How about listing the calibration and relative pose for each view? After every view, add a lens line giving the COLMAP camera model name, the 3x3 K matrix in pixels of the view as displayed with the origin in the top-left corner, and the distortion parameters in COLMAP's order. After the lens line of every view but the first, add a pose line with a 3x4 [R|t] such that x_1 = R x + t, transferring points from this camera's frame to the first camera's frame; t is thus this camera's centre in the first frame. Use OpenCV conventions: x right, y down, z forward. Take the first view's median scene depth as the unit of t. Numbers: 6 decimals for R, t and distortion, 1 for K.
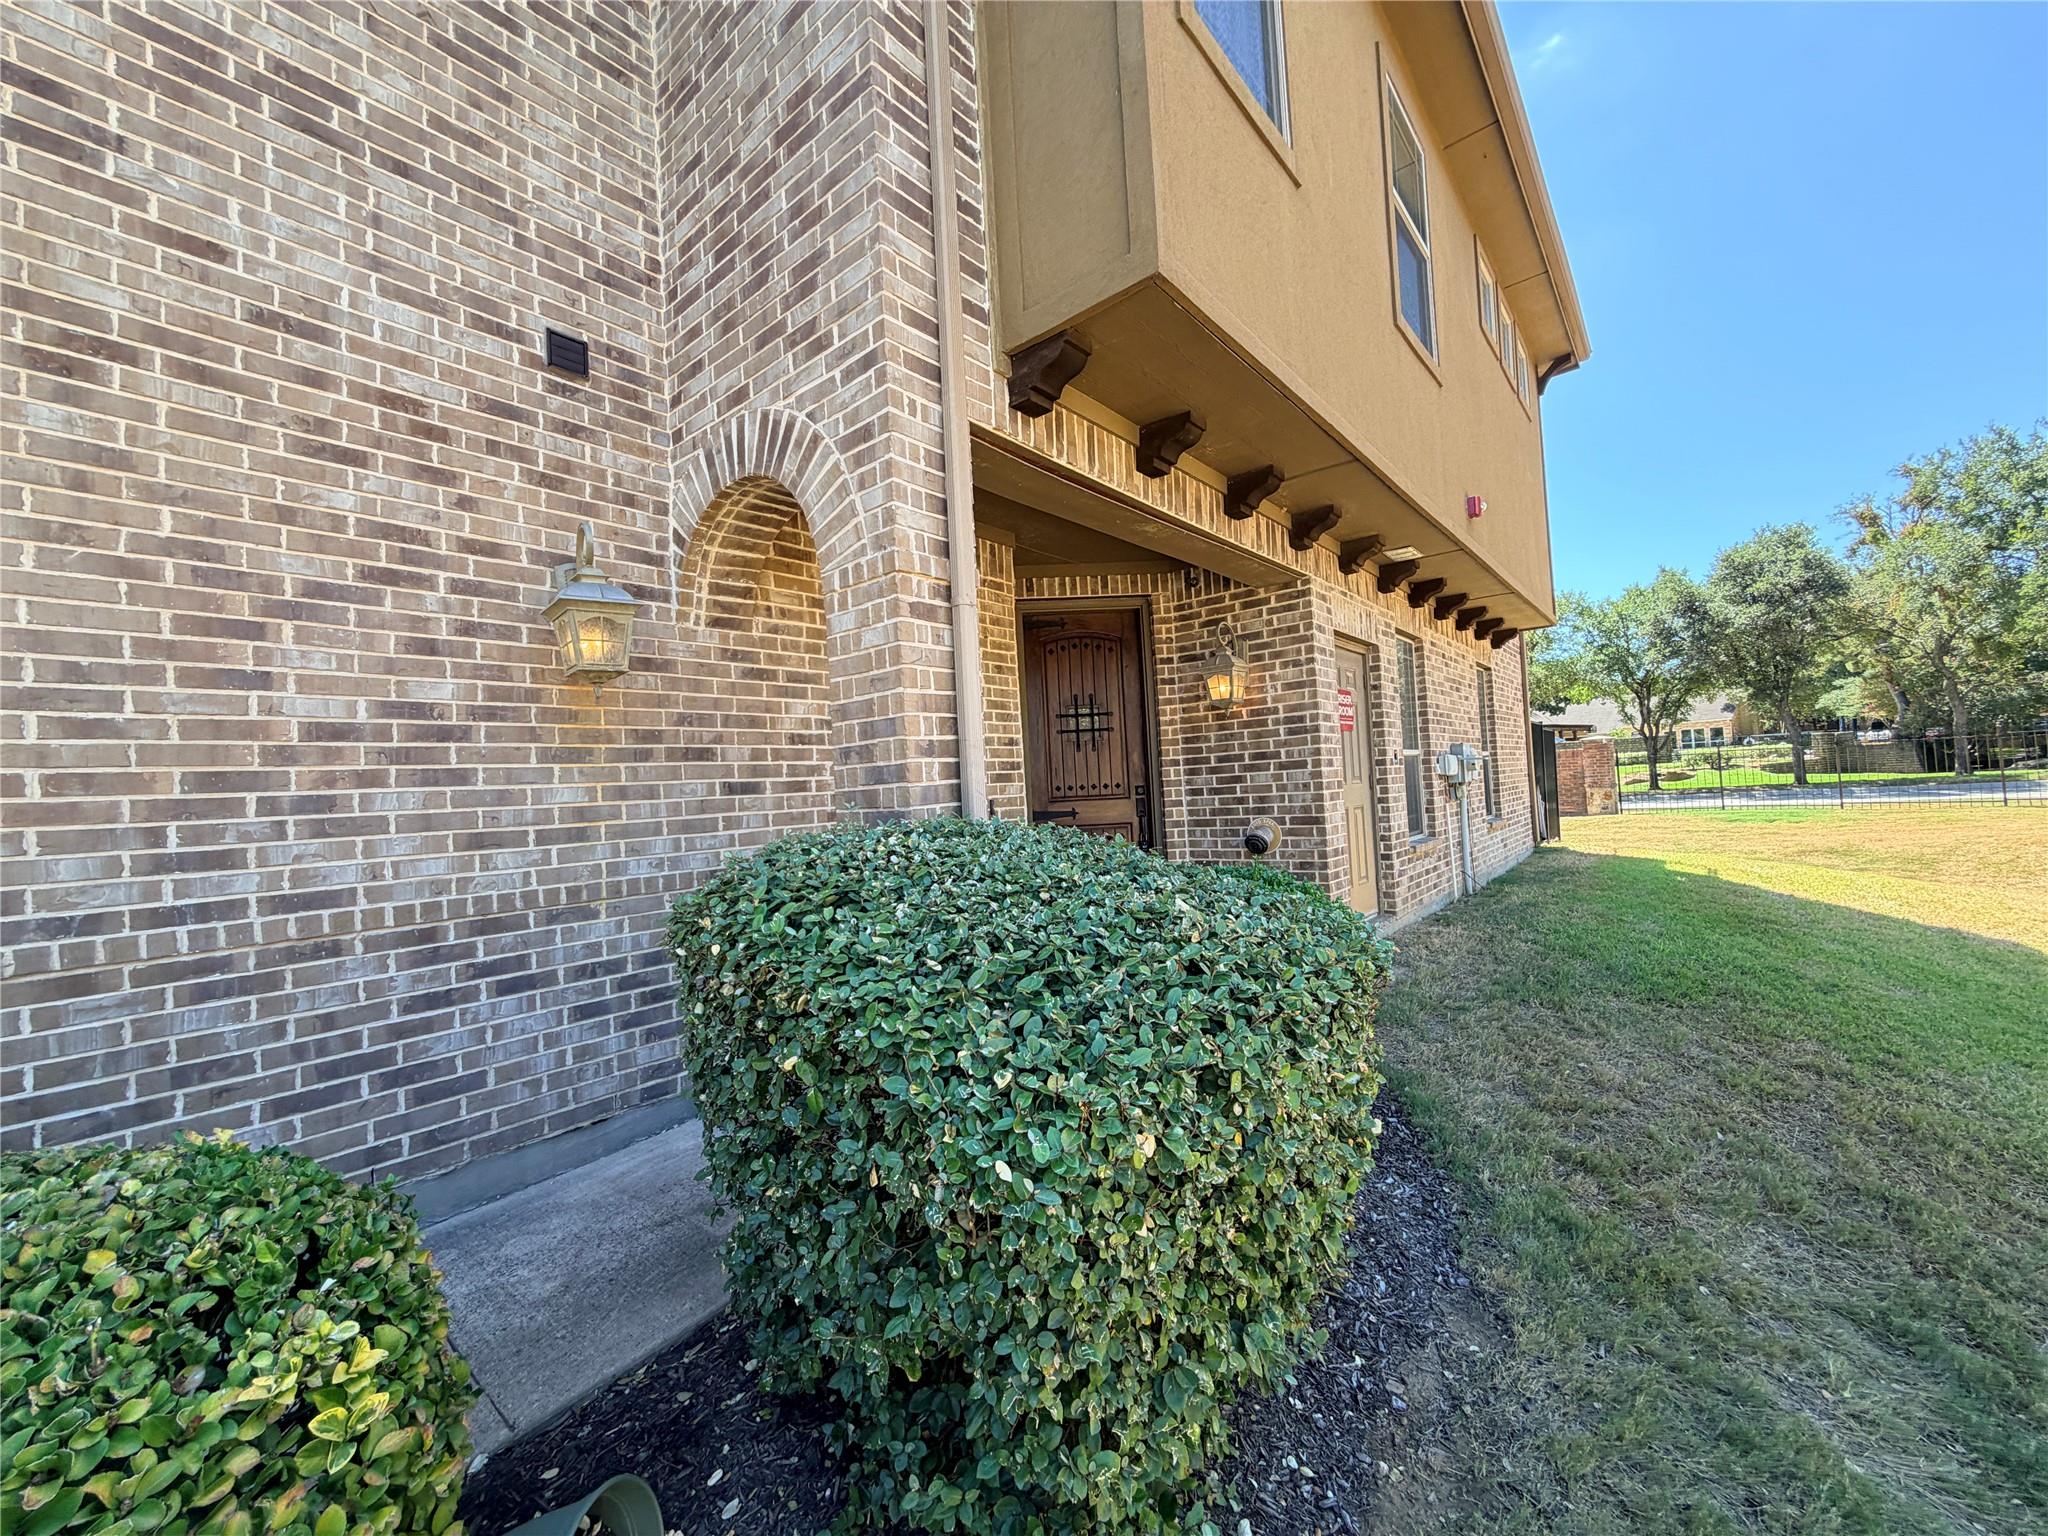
lens RADIAL K [[816.5, 0, 1022.2], [0, 816.5, 766.7], [0, 0, 1]] dist [0.002468, 0.000495]
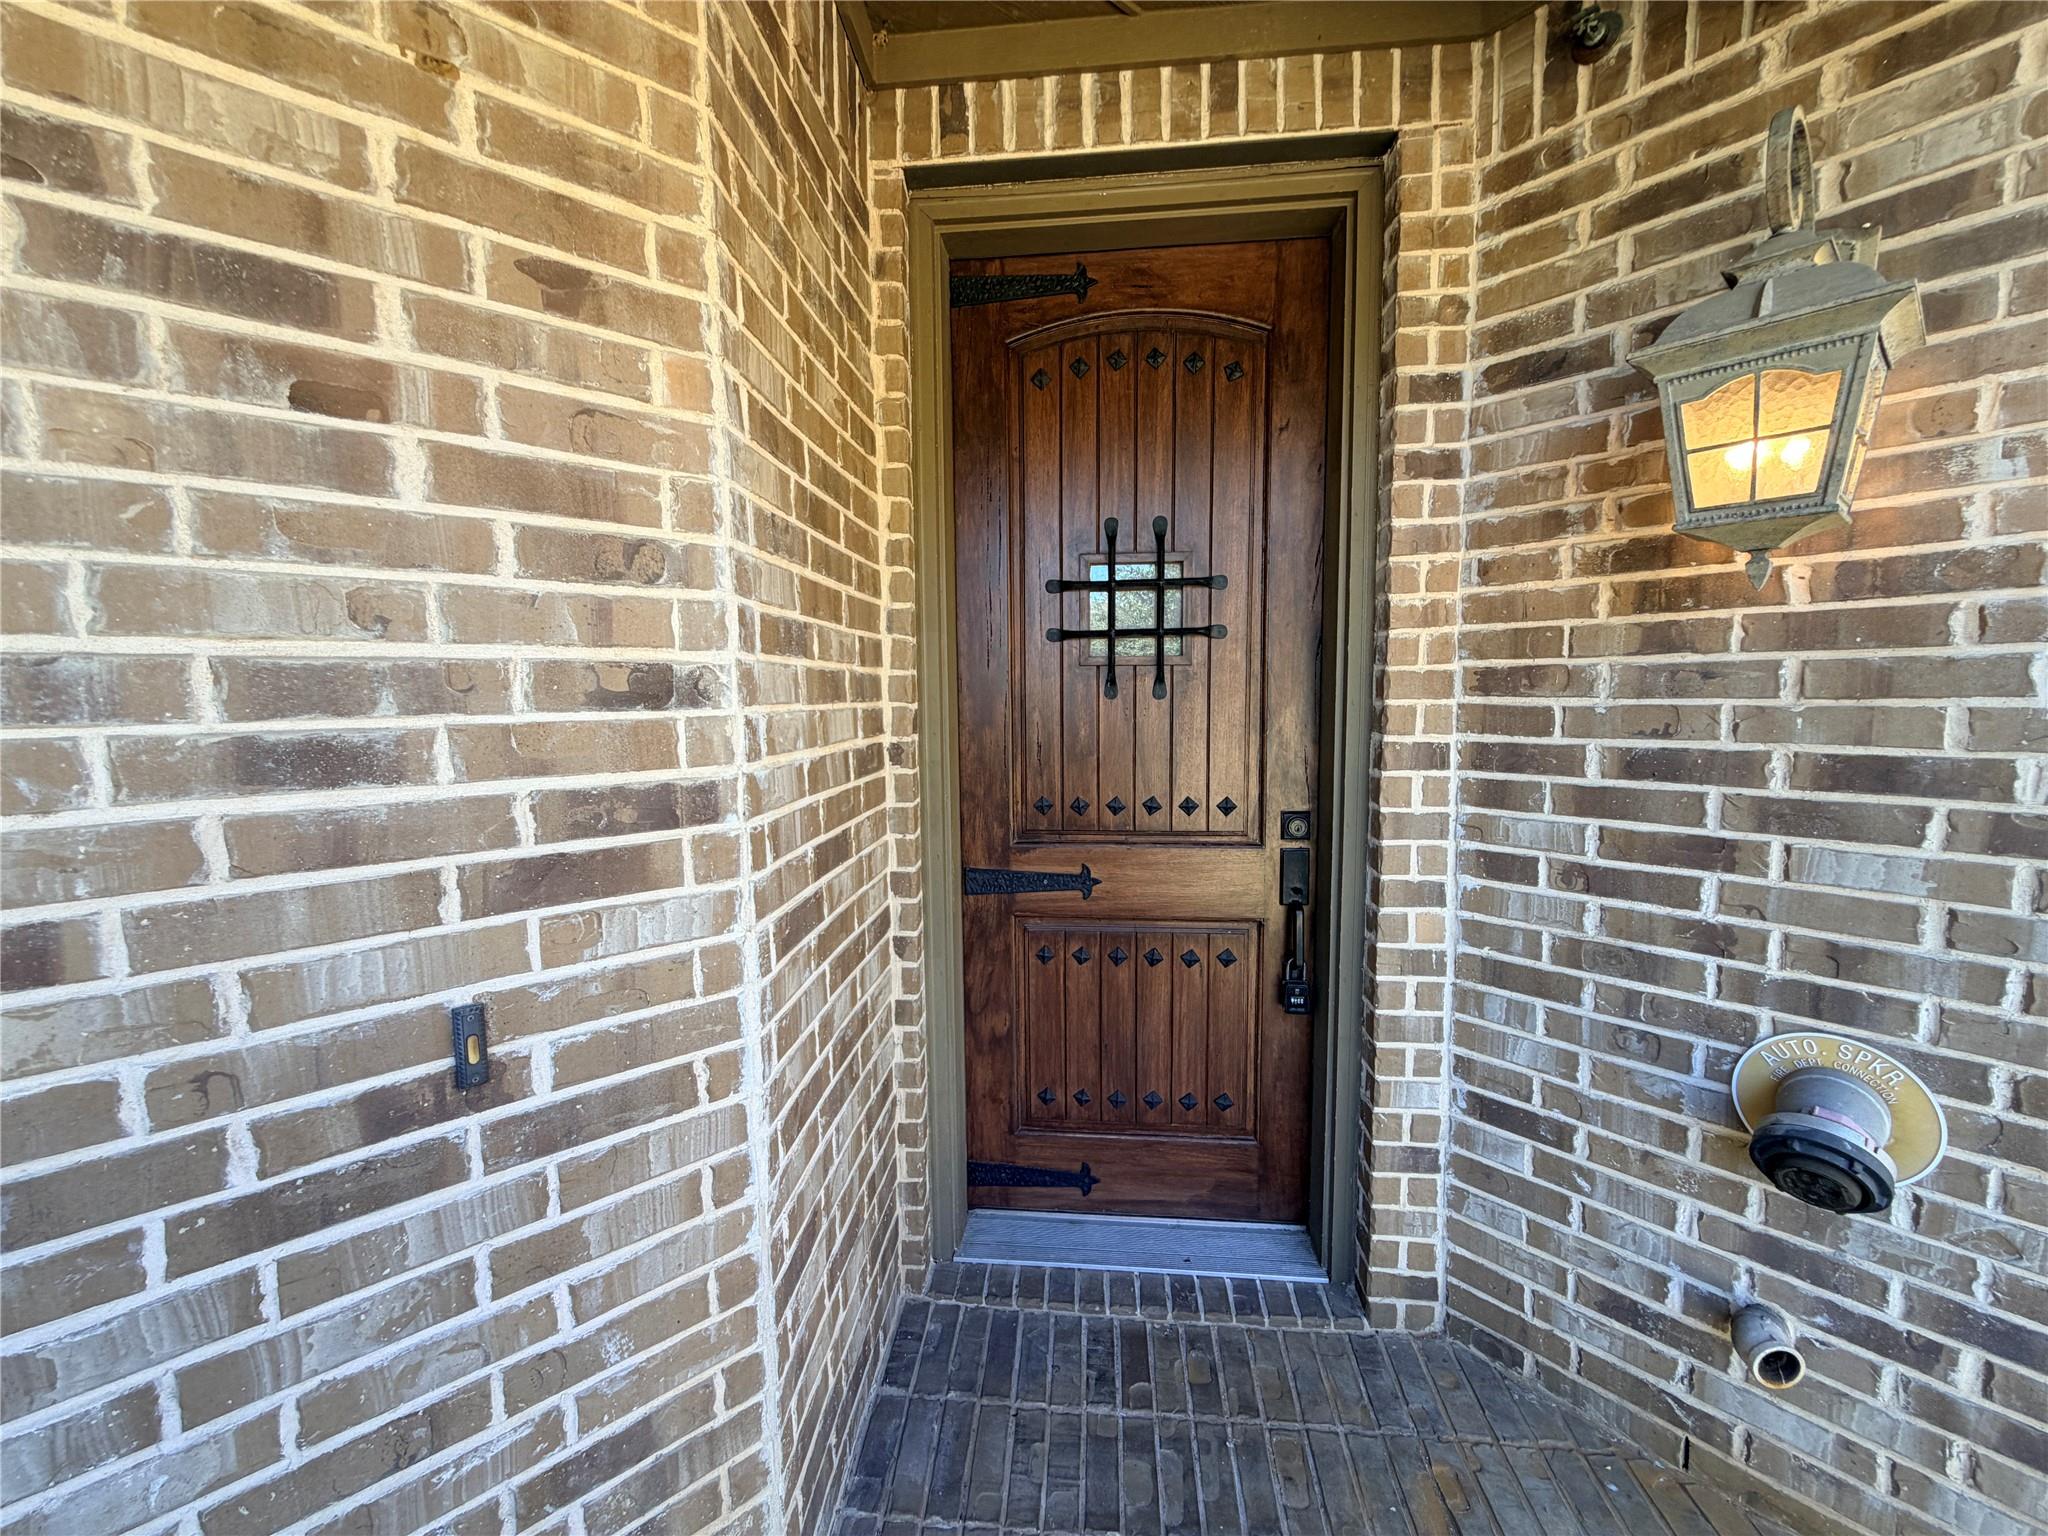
lens RADIAL K [[816.5, 0, 1022.6], [0, 816.5, 766.1], [0, 0, 1]] dist [0.002468, 0.000495]
pose [[0.984980, 0.058731, -0.162375, 0.092220], [-0.037675, 0.990819, 0.129841, -0.033534], [0.168509, -0.121773, 0.978149, 0.693330]]
